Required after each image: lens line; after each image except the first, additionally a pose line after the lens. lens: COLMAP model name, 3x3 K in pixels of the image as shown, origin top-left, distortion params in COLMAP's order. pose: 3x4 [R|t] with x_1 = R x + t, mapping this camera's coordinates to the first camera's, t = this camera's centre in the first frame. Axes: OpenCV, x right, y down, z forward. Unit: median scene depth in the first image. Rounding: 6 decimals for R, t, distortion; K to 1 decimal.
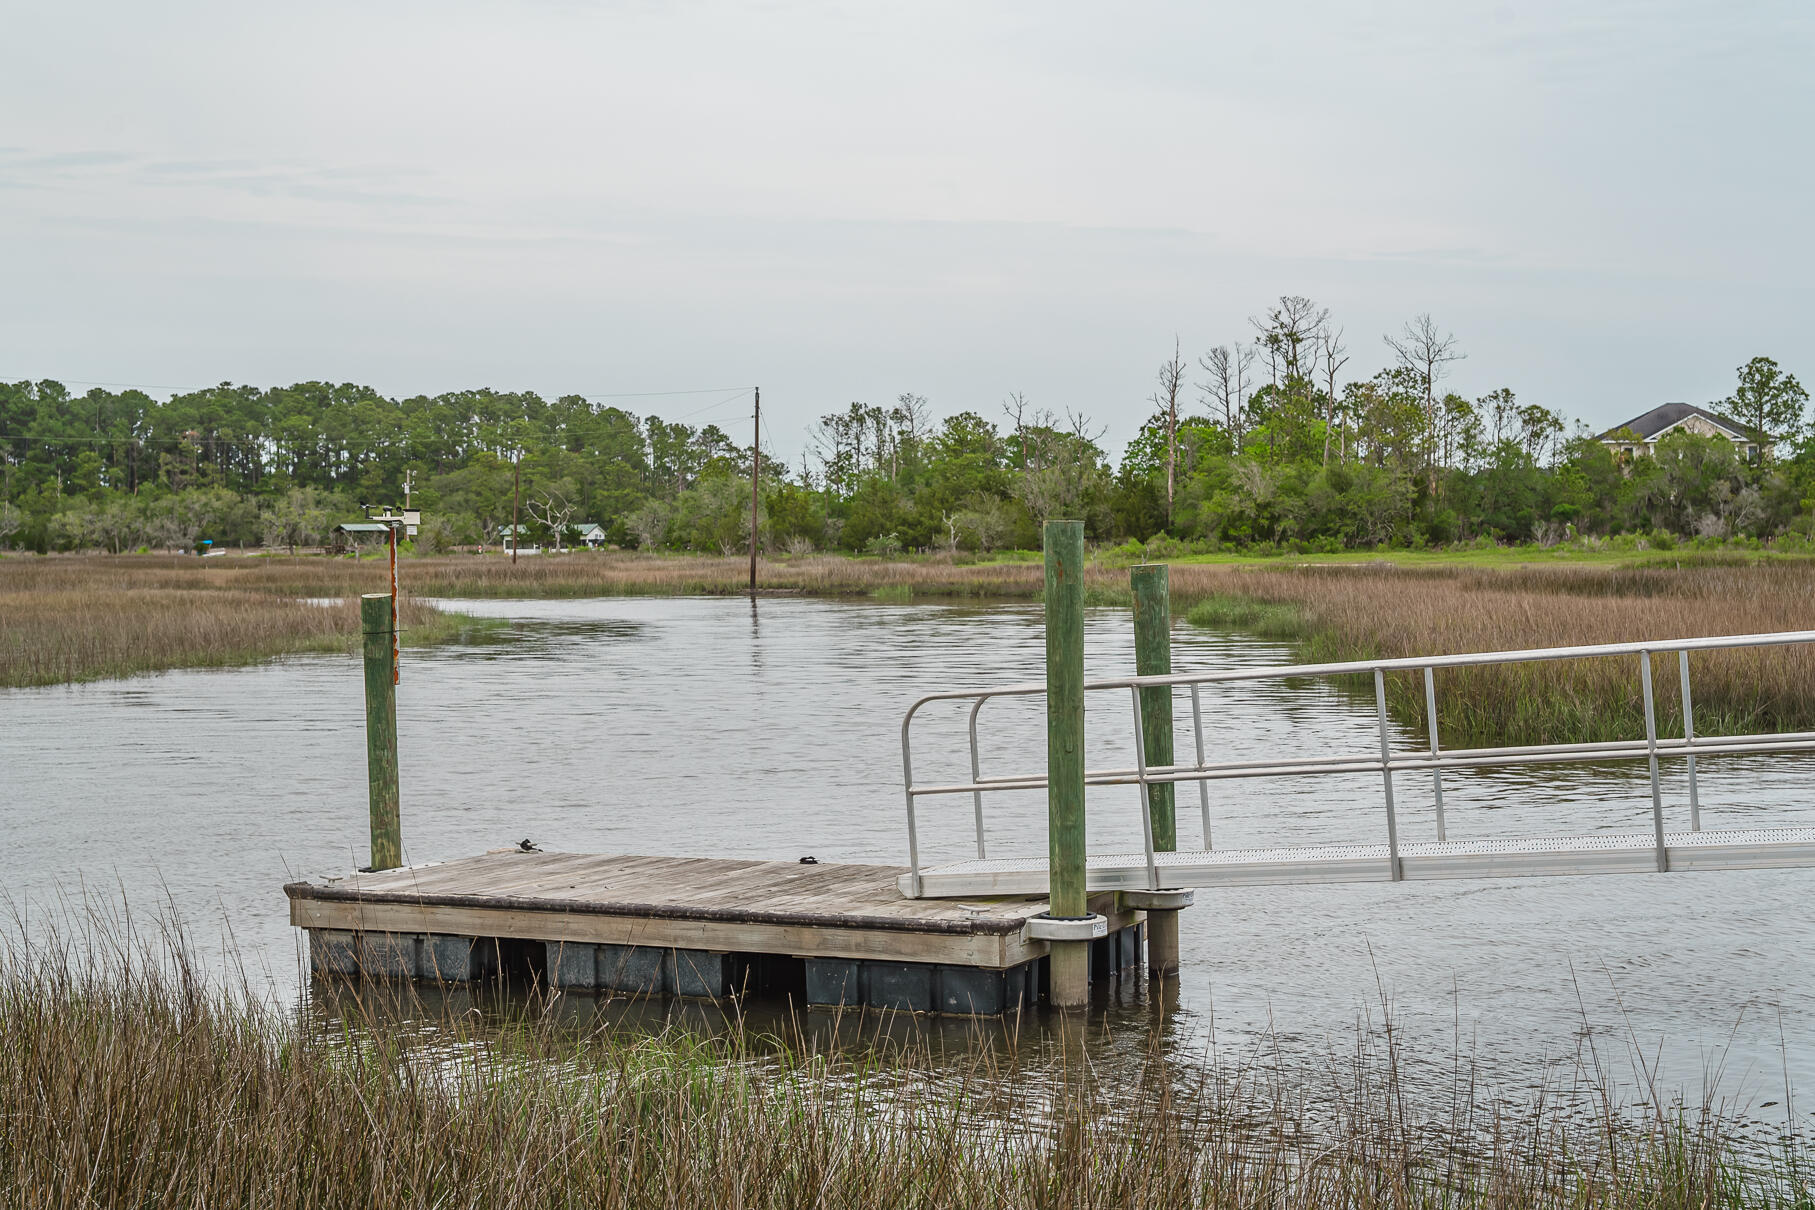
lens RADIAL K [[2941.7, 0, 895.1], [0, 2941.7, 609.9], [0, 0, 1]] dist [0.015397, 0.000000]
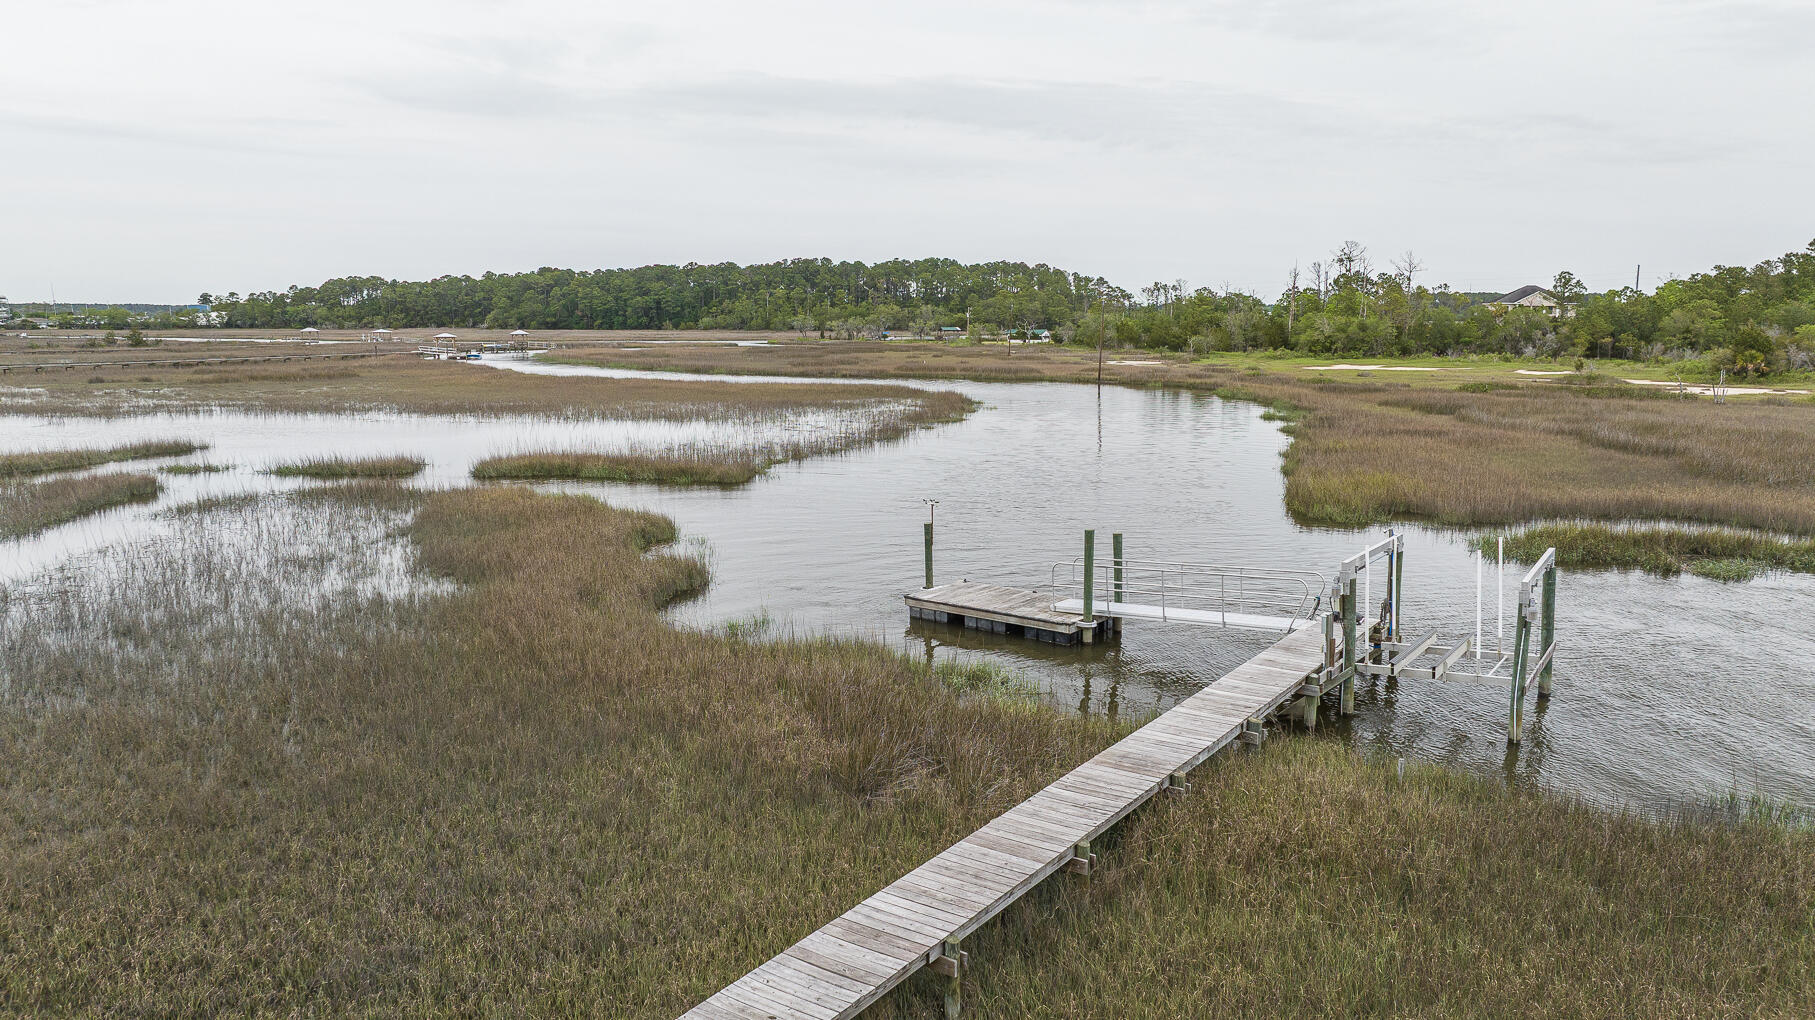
lens RADIAL K [[1278.5, 0, 898.0], [0, 1278.5, 511.9], [0, 0, 1]] dist [-0.011549, -0.005467]
pose [[0.975522, 0.043619, -0.215532, 0.012941], [-0.015154, 0.991134, 0.131997, -0.020341], [0.219379, -0.125500, 0.967534, -0.056080]]
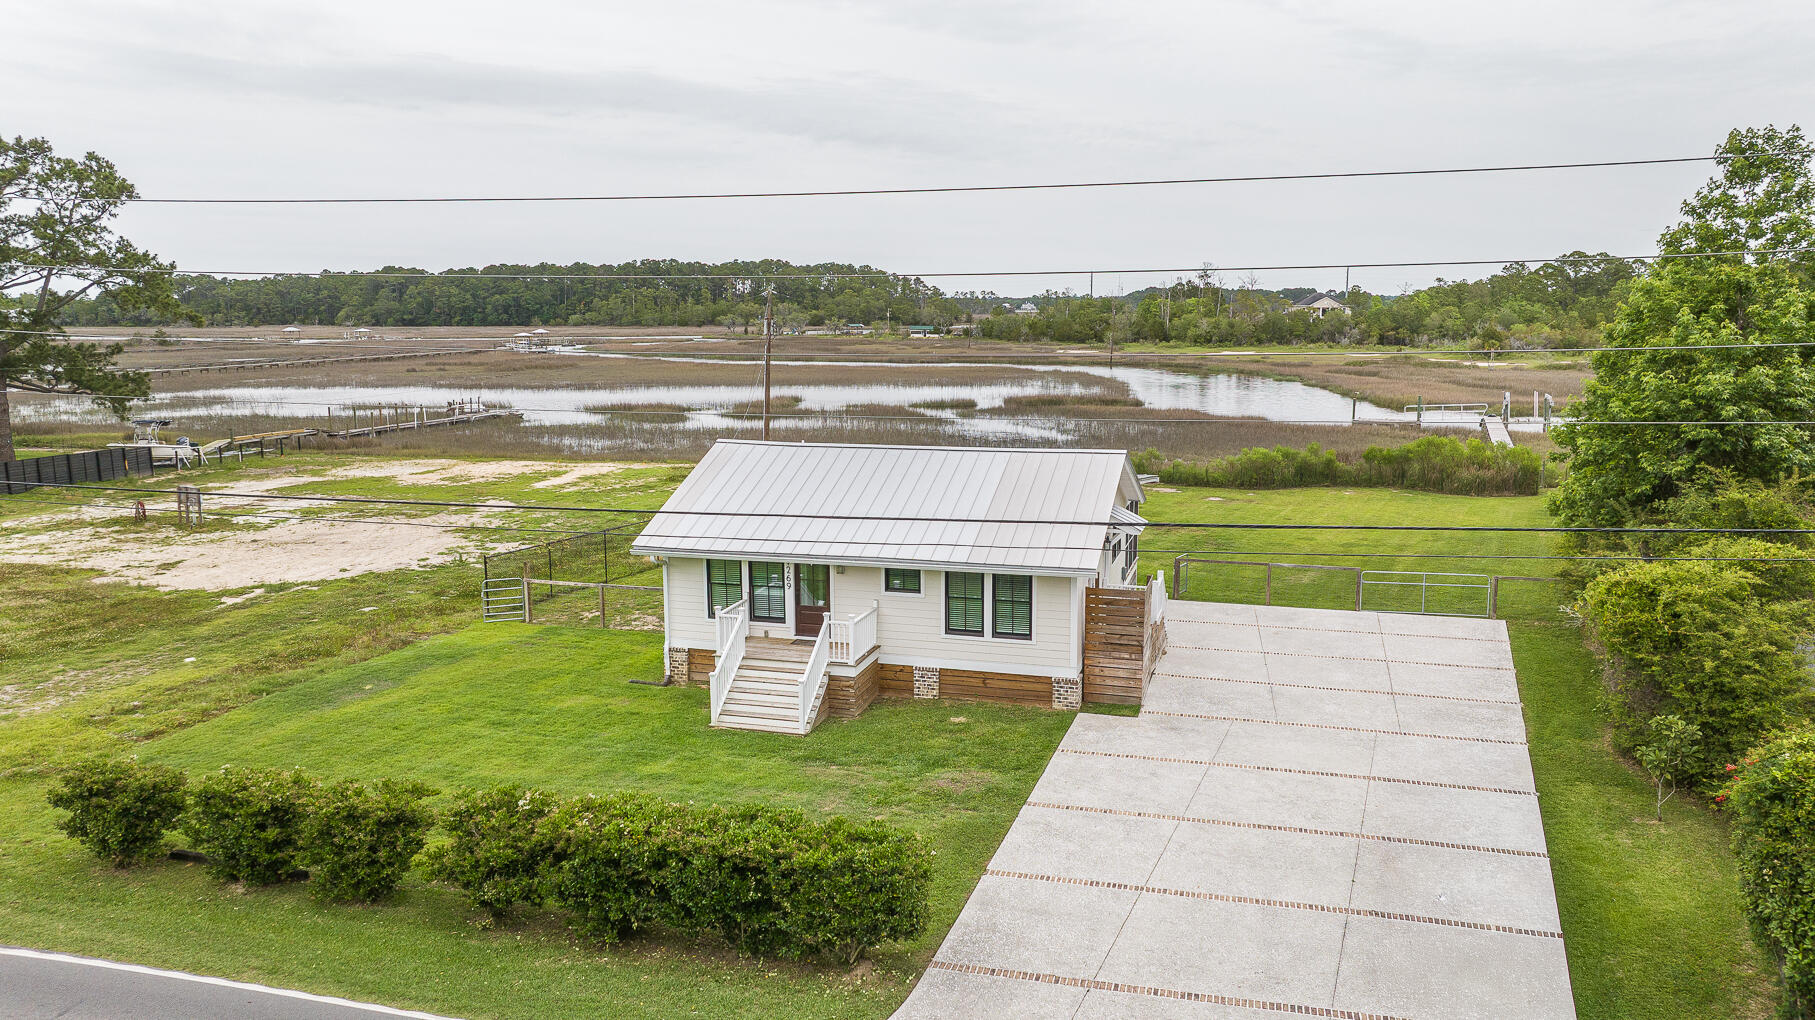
lens RADIAL K [[1278.5, 0, 910.5], [0, 1278.5, 511.2], [0, 0, 1]] dist [-0.011549, -0.005467]
pose [[0.999802, 0.005637, 0.019102, -0.182363], [-0.008193, 0.990607, 0.136493, -0.022435], [-0.018154, -0.136623, 0.990457, -0.344856]]
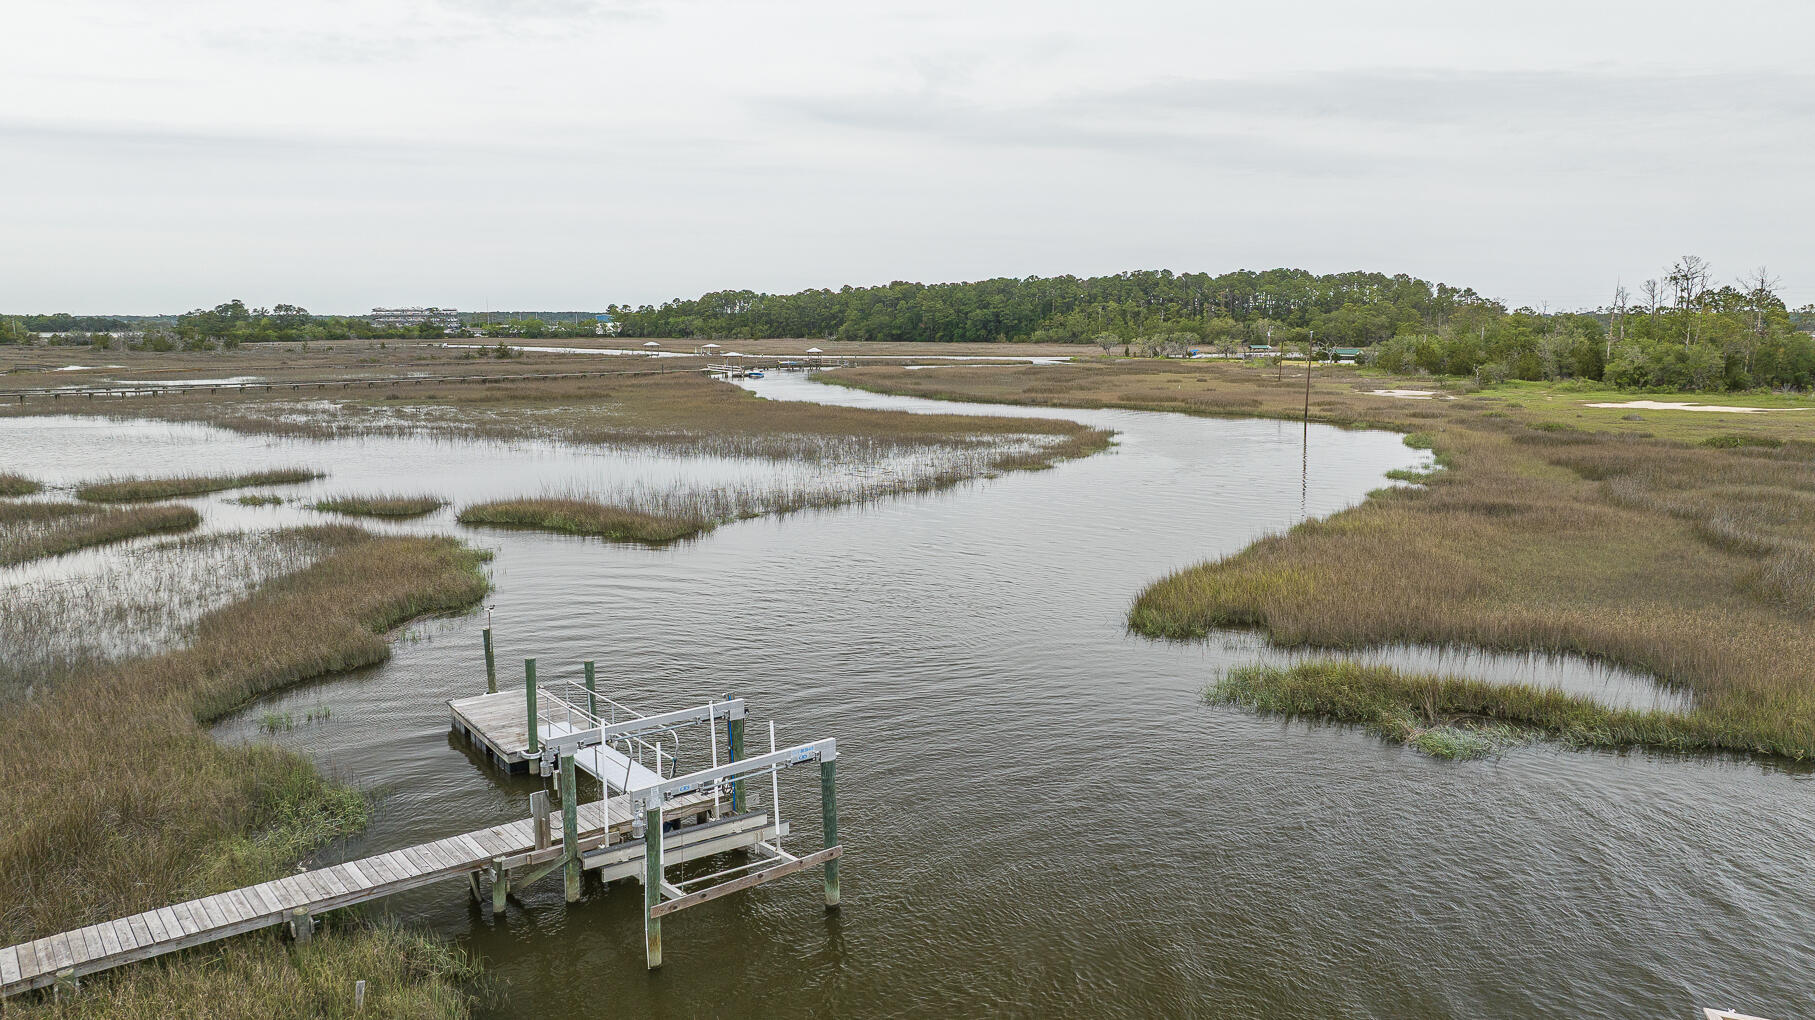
lens RADIAL K [[1278.5, 0, 911.9], [0, 1278.5, 507.9], [0, 0, 1]] dist [-0.011549, -0.005467]
pose [[0.870681, 0.082499, -0.484880, 0.094880], [-0.021638, 0.991303, 0.129808, -0.033096], [0.491372, -0.102529, 0.864894, -0.014968]]
